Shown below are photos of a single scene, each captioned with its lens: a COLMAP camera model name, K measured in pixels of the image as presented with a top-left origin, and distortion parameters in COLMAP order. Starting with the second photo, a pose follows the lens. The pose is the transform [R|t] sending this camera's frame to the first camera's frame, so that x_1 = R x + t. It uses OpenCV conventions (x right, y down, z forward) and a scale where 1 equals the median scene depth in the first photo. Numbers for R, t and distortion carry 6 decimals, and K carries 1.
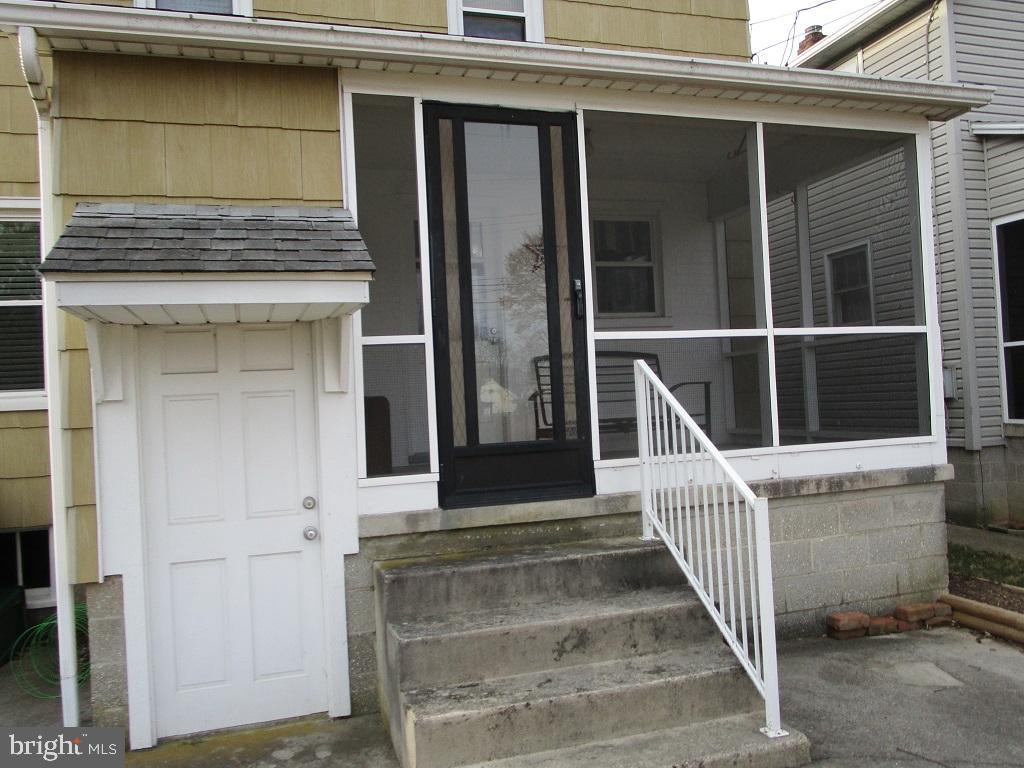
lens RADIAL K [[802.7, 0, 512.0], [0, 802.7, 384.0], [0, 0, 1]] dist [-0.026911, 0.004850]
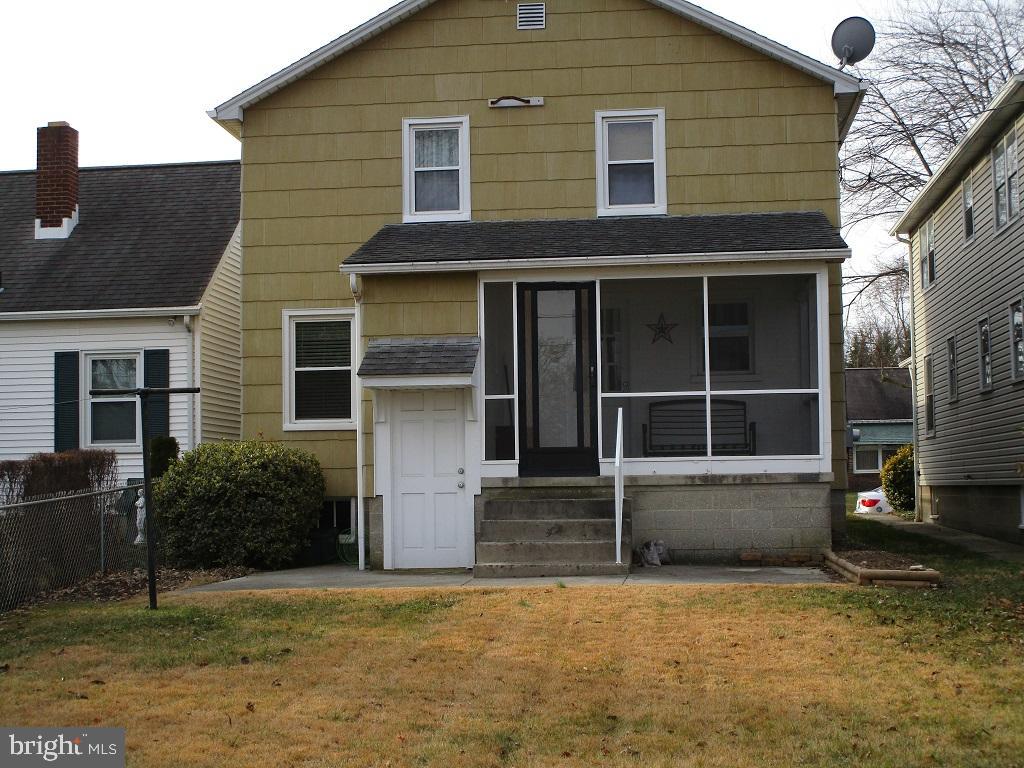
lens RADIAL K [[1584.0, 0, 512.0], [0, 1584.0, 384.0], [0, 0, 1]] dist [-0.130282, -0.020936]
pose [[0.918118, 0.009043, -0.396204, 1.485795], [-0.021004, 0.999445, -0.025860, 0.018440], [0.395750, 0.032064, 0.917798, -2.737159]]
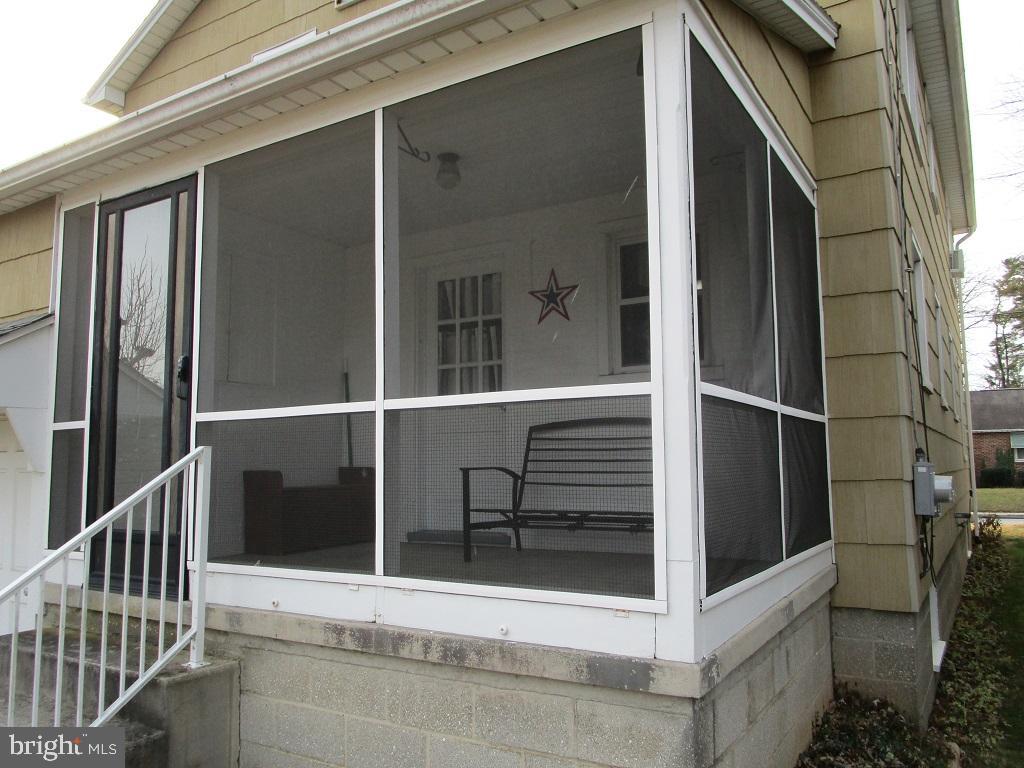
lens RADIAL K [[802.7, 0, 512.0], [0, 802.7, 384.0], [0, 0, 1]] dist [-0.026911, 0.004850]
pose [[0.651058, -0.039472, -0.758001, 1.025497], [-0.003280, 0.998491, -0.054813, -0.051592], [0.759021, 0.038173, 0.649947, 0.715019]]
